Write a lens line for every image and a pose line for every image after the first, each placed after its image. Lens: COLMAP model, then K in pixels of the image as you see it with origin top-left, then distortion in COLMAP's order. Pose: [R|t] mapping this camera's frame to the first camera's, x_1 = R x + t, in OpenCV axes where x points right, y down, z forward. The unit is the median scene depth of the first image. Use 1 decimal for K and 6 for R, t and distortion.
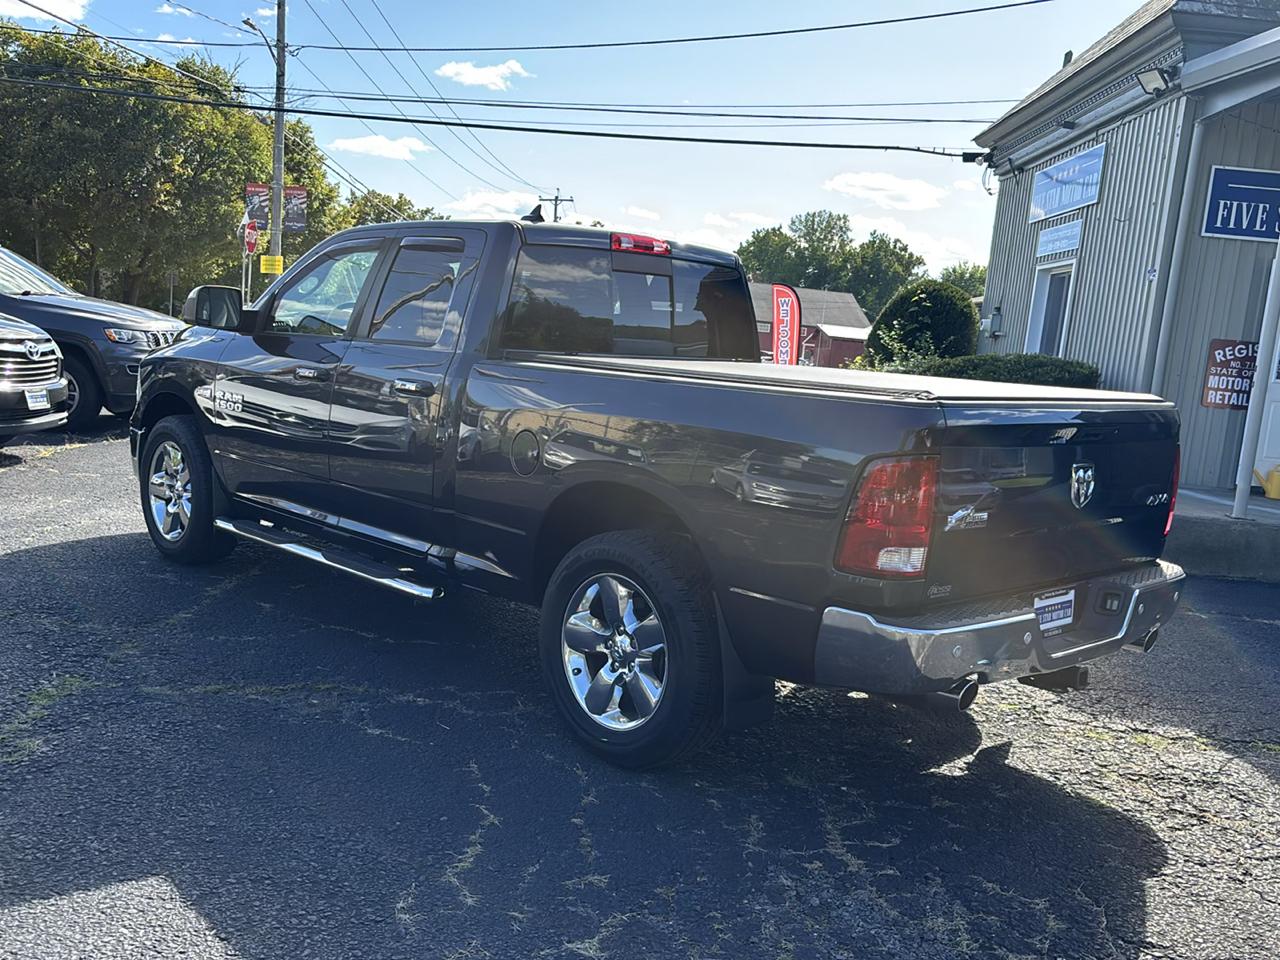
lens RADIAL K [[1233.8, 0, 638.0], [0, 1233.8, 495.0], [0, 0, 1]] dist [0.010584, 0.009659]
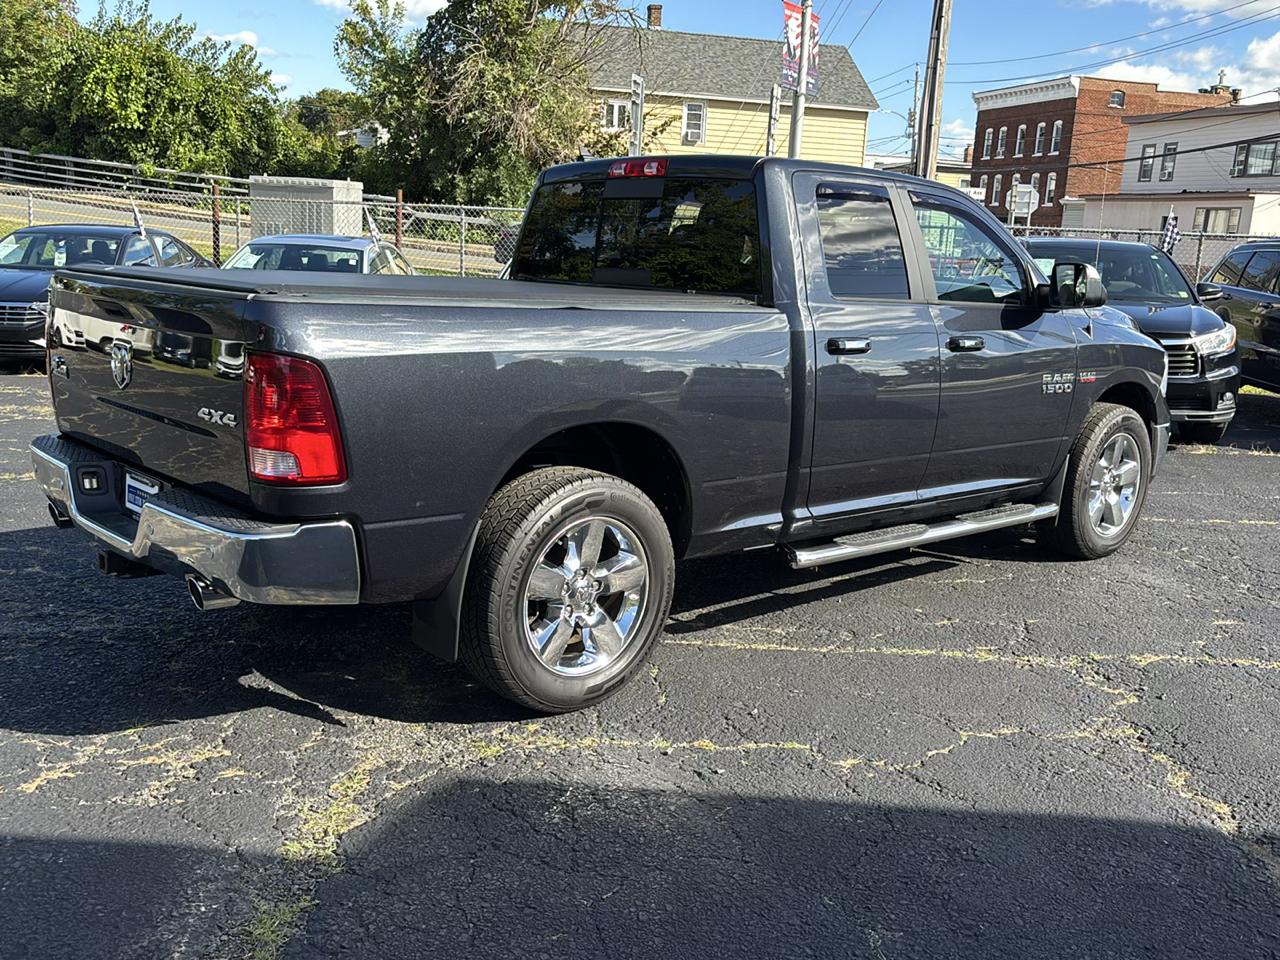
lens RADIAL K [[1238.6, 0, 643.2], [0, 1238.6, 476.5], [0, 0, 1]] dist [0.014415, 0.021115]
pose [[-0.027828, 0.106816, -0.993889, 0.782197], [-0.184475, 0.976648, 0.110128, -0.061585], [0.982443, 0.186412, -0.007473, 0.842456]]
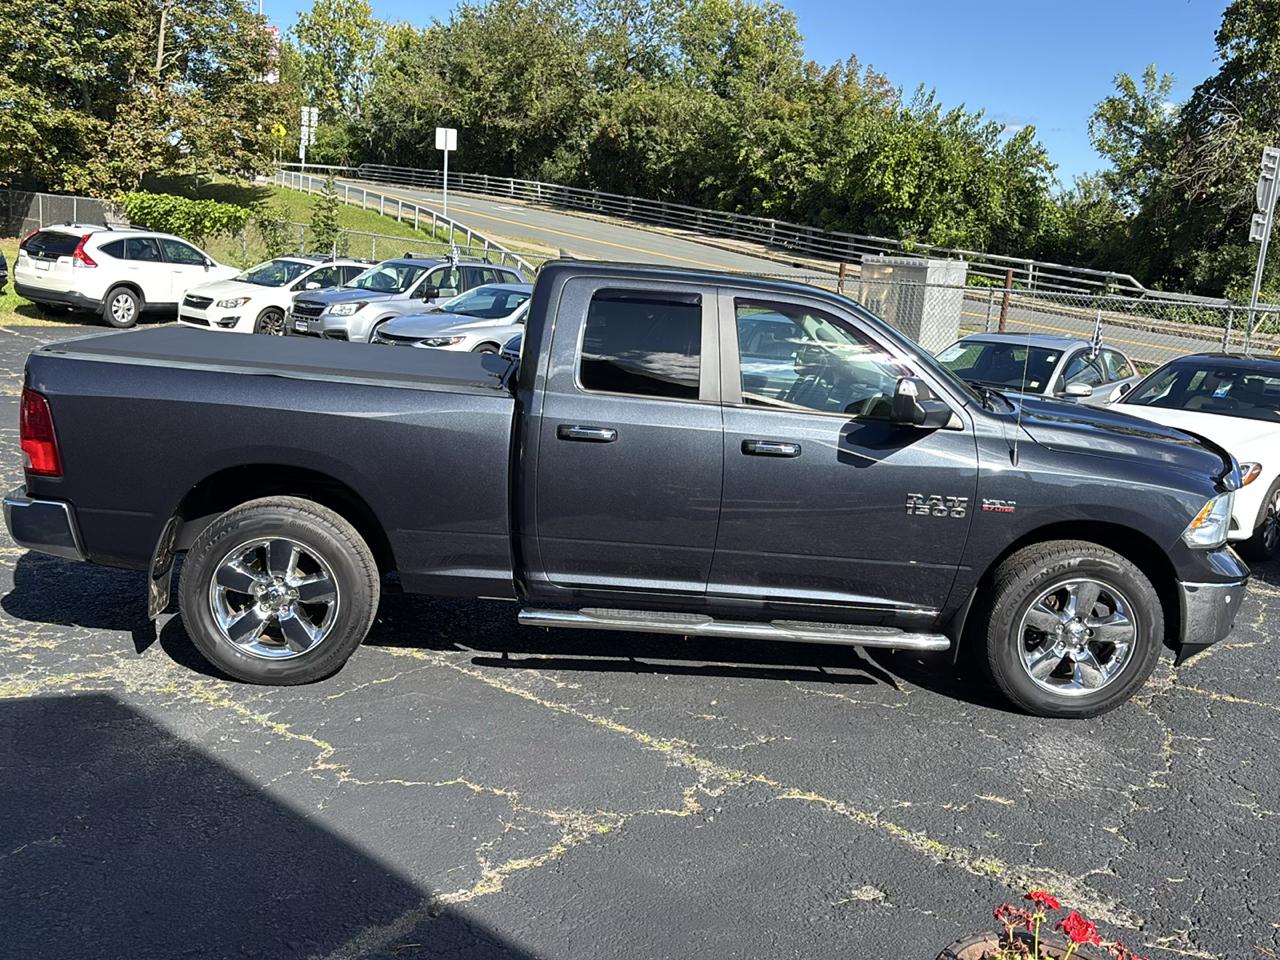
lens RADIAL K [[1238.6, 0, 643.2], [0, 1238.6, 476.5], [0, 0, 1]] dist [0.014415, 0.021115]
pose [[-0.639234, 0.006302, -0.768986, 0.644508], [-0.230296, 0.952505, 0.199244, -0.216090], [0.733719, 0.304458, -0.607423, 1.445888]]
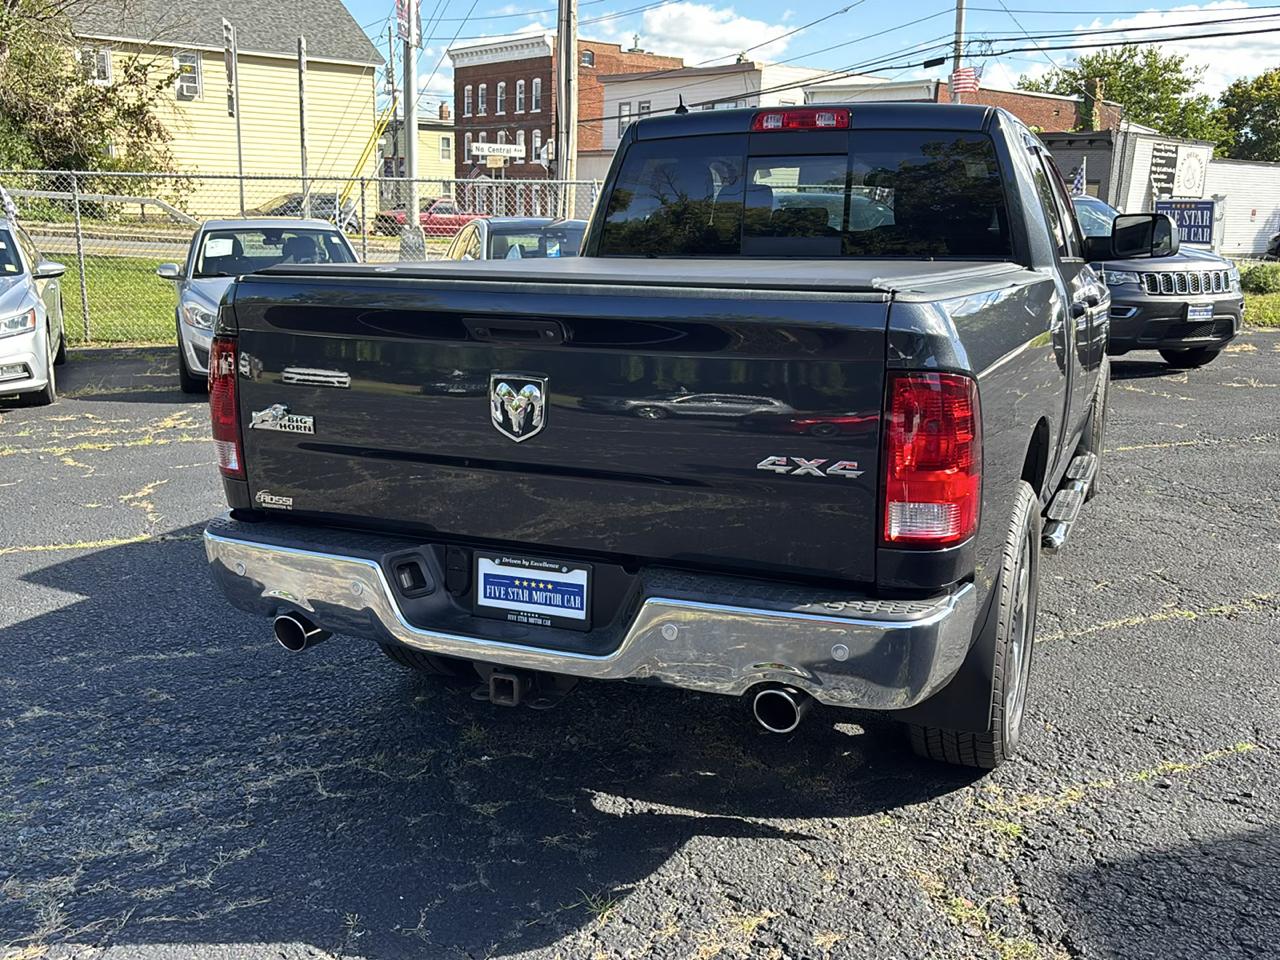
lens RADIAL K [[1239.1, 0, 637.4], [0, 1239.1, 477.1], [0, 0, 1]] dist [0.007430, 0.029756]
pose [[0.383533, 0.116616, -0.916135, 0.596197], [-0.108484, 0.990817, 0.080707, -0.018163], [0.917134, 0.068433, 0.392661, 0.471431]]
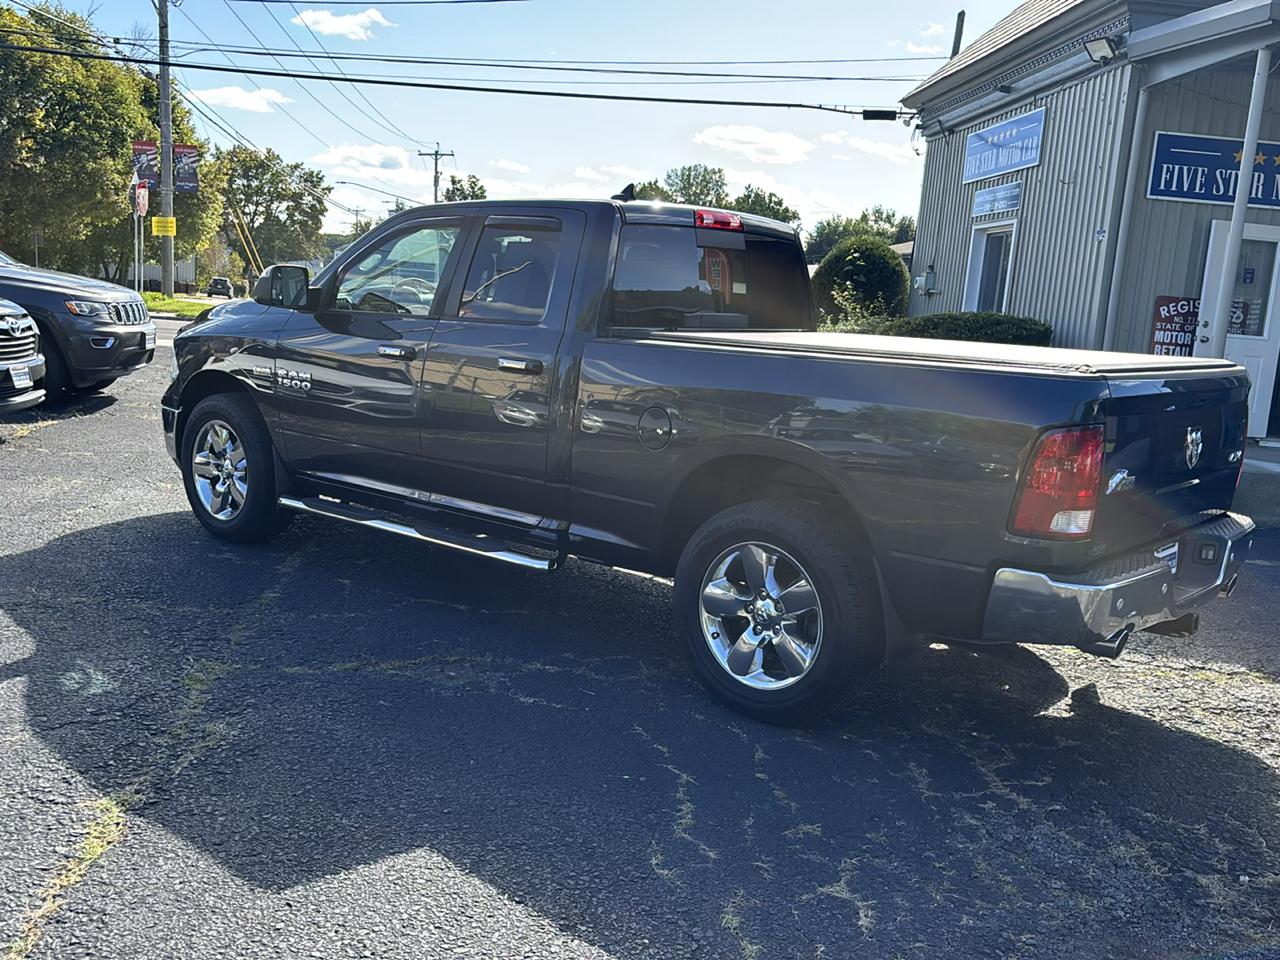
lens RADIAL K [[1239.1, 0, 637.4], [0, 1239.1, 477.1], [0, 0, 1]] dist [0.007430, 0.029756]
pose [[0.994709, -0.028590, 0.098675, -0.141364], [0.026486, 0.999394, 0.022570, -0.011167], [-0.099260, -0.019837, 0.994864, -0.025673]]
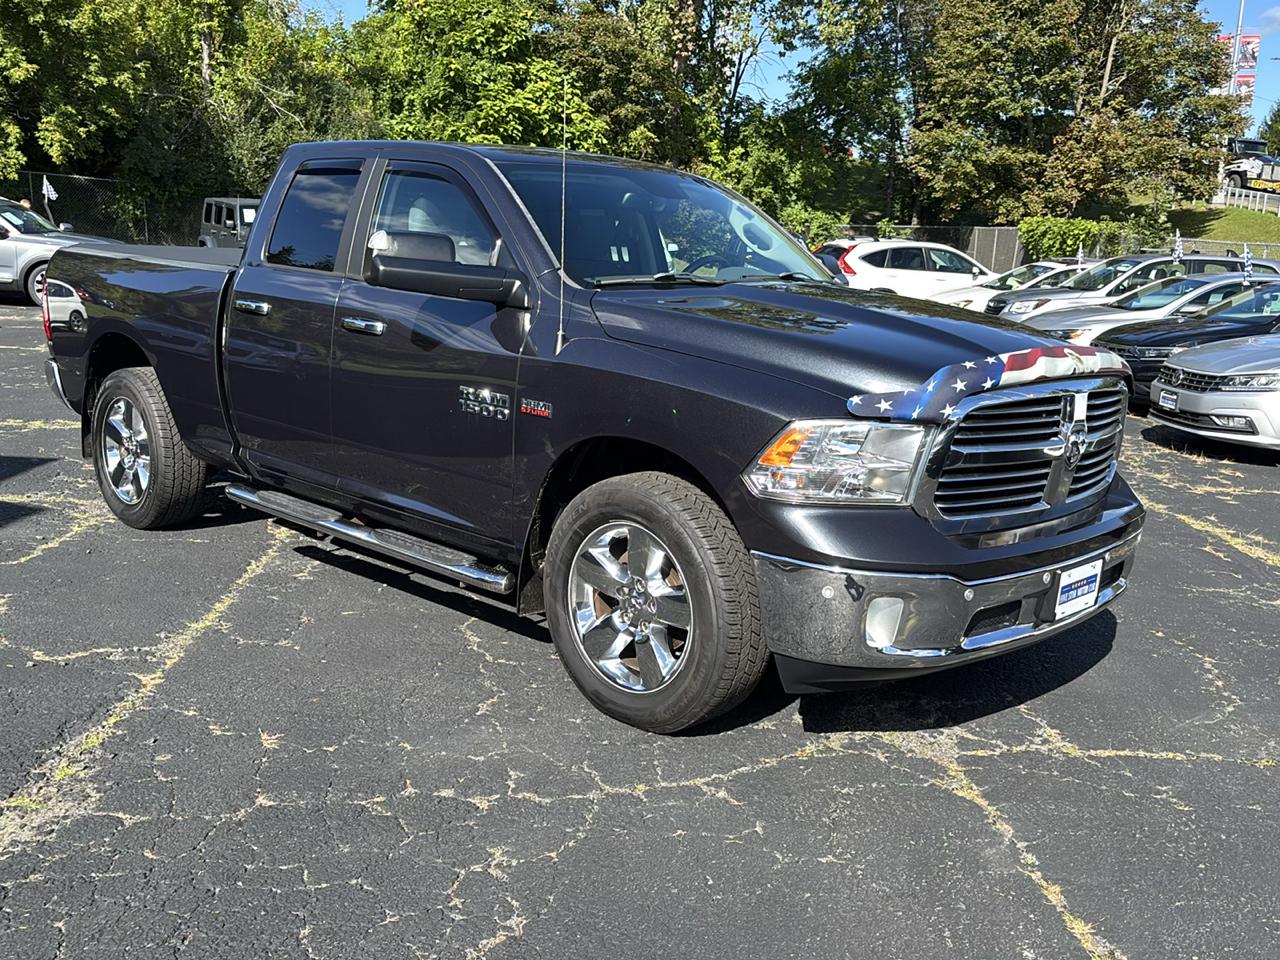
lens RADIAL K [[1240.3, 0, 636.8], [0, 1240.3, 477.5], [0, 0, 1]] dist [0.006832, 0.032887]
pose [[-0.991902, -0.112013, -0.059867, -0.132761], [-0.125316, 0.939817, 0.317867, -0.254977], [0.020659, 0.322795, -0.946243, 1.709446]]
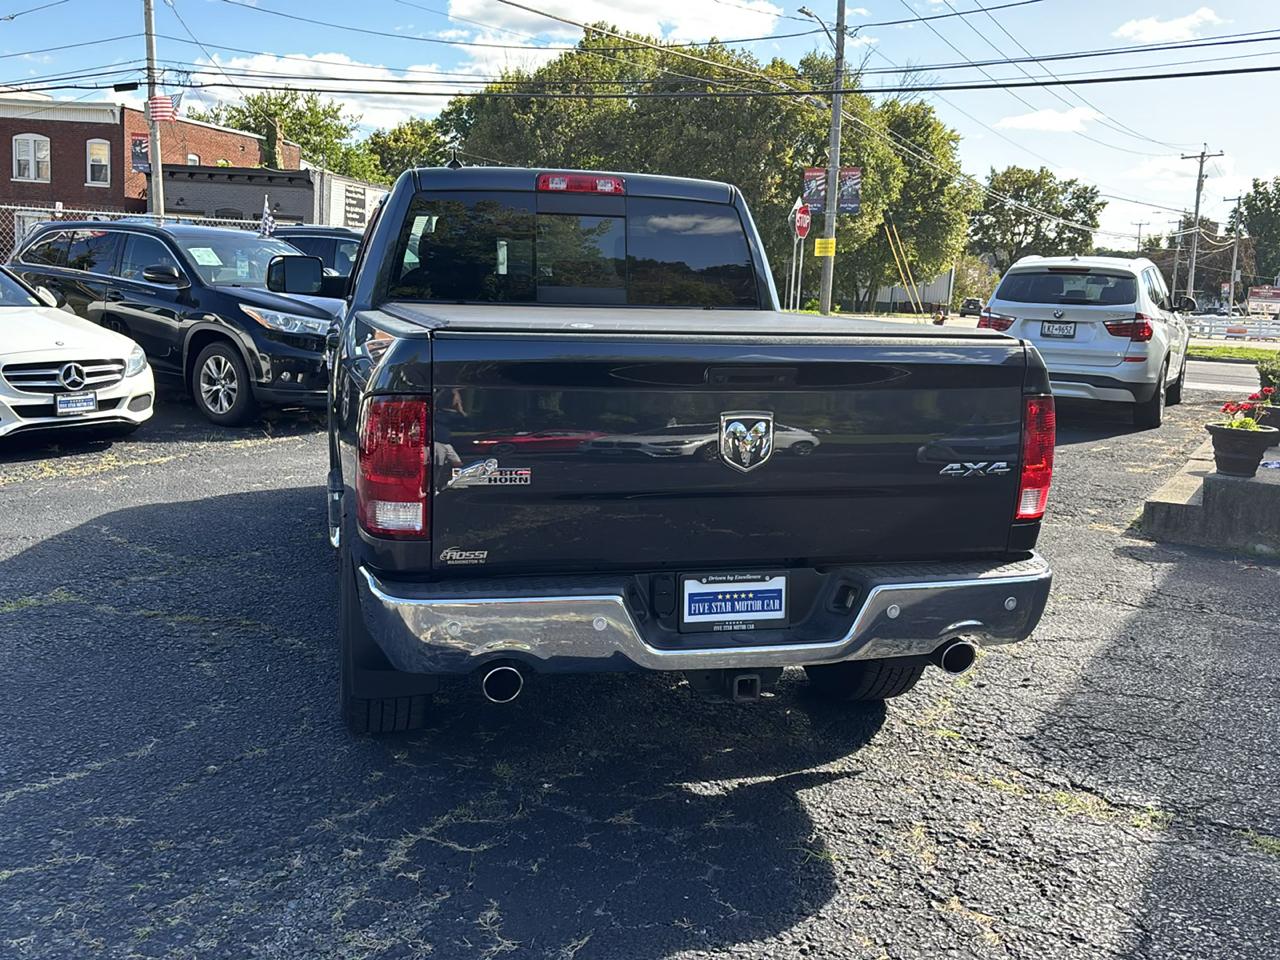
lens RADIAL K [[1241.4, 0, 638.4], [0, 1241.4, 474.3], [0, 0, 1]] dist [0.015040, 0.012479]
pose [[0.867983, 0.033519, -0.495462, 0.408058], [-0.035354, 0.999359, 0.005673, 0.006696], [0.495334, 0.012593, 0.868611, 0.168002]]
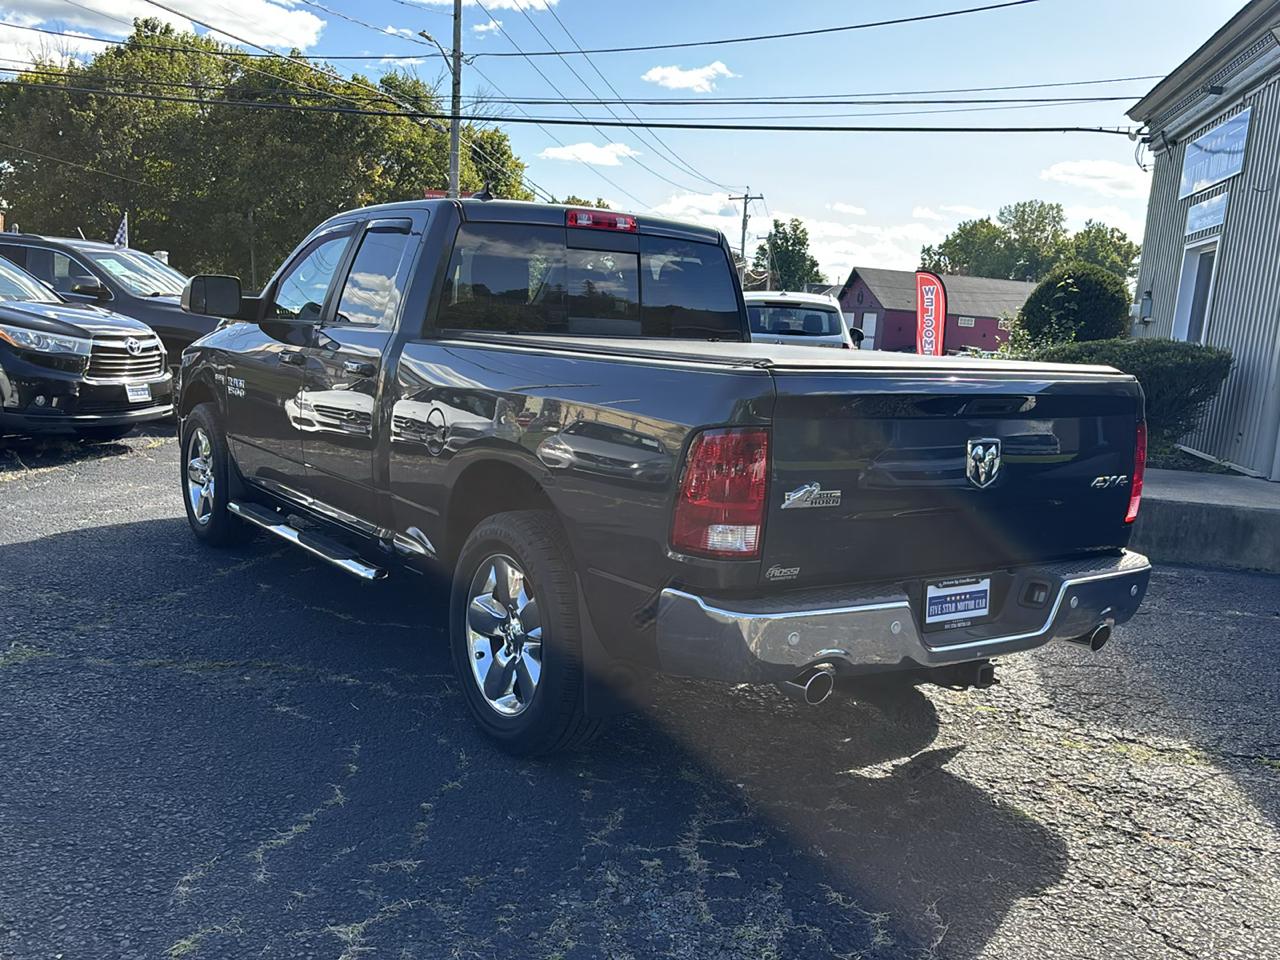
lens RADIAL K [[1236.4, 0, 637.2], [0, 1236.4, 487.3], [0, 0, 1]] dist [0.008303, 0.014744]
pose [[0.986271, 0.005386, -0.165045, 0.152913], [-0.006468, 0.999961, -0.006023, 0.010249], [0.165007, 0.007008, 0.986268, 0.035106]]
